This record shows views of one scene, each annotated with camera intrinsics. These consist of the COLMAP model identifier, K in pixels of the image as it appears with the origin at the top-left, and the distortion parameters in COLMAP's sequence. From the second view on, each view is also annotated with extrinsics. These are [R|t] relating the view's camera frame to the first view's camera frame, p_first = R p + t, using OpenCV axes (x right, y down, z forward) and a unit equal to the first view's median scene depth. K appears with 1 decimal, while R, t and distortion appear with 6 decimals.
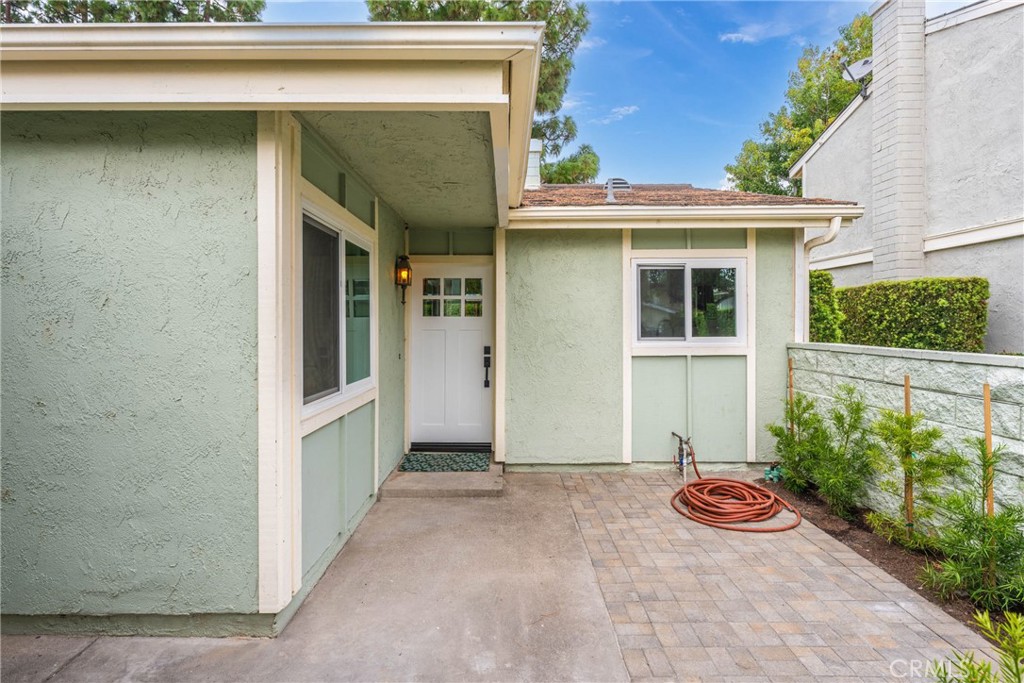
lens RADIAL K [[493.6, 0, 513.1], [0, 493.6, 336.5], [0, 0, 1]] dist [-0.000140, 0.000067]
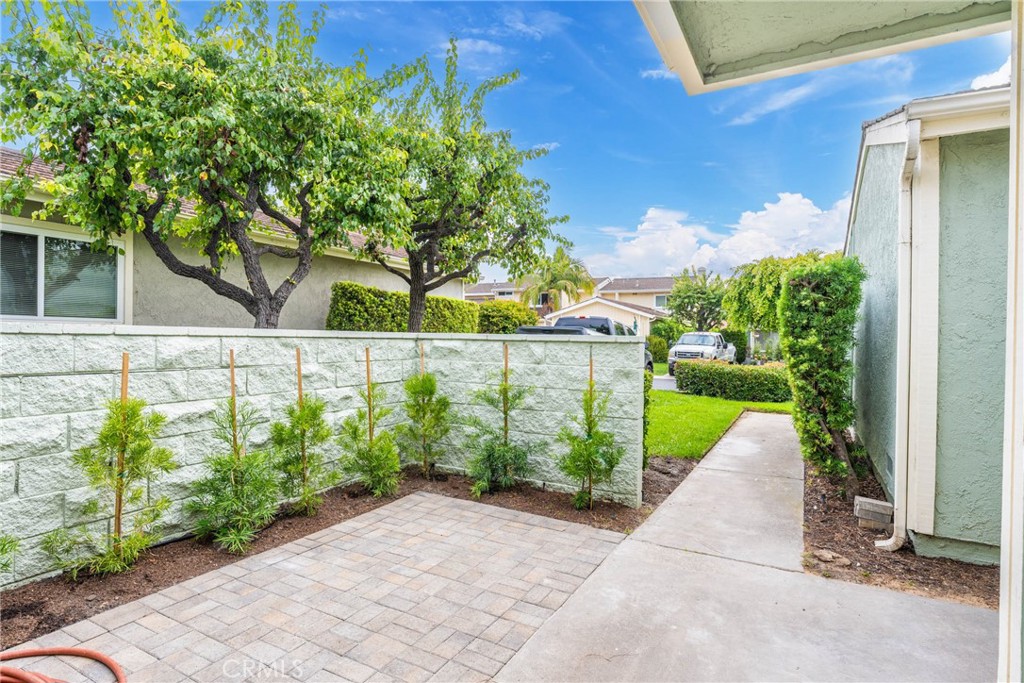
lens RADIAL K [[538.4, 0, 507.2], [0, 538.4, 336.6], [0, 0, 1]] dist [-0.000932, 0.000068]
pose [[-0.869799, -0.015054, 0.493176, -0.182992], [-0.007021, 0.999811, 0.018136, 0.034443], [-0.493356, 0.012312, -0.869740, 1.559426]]
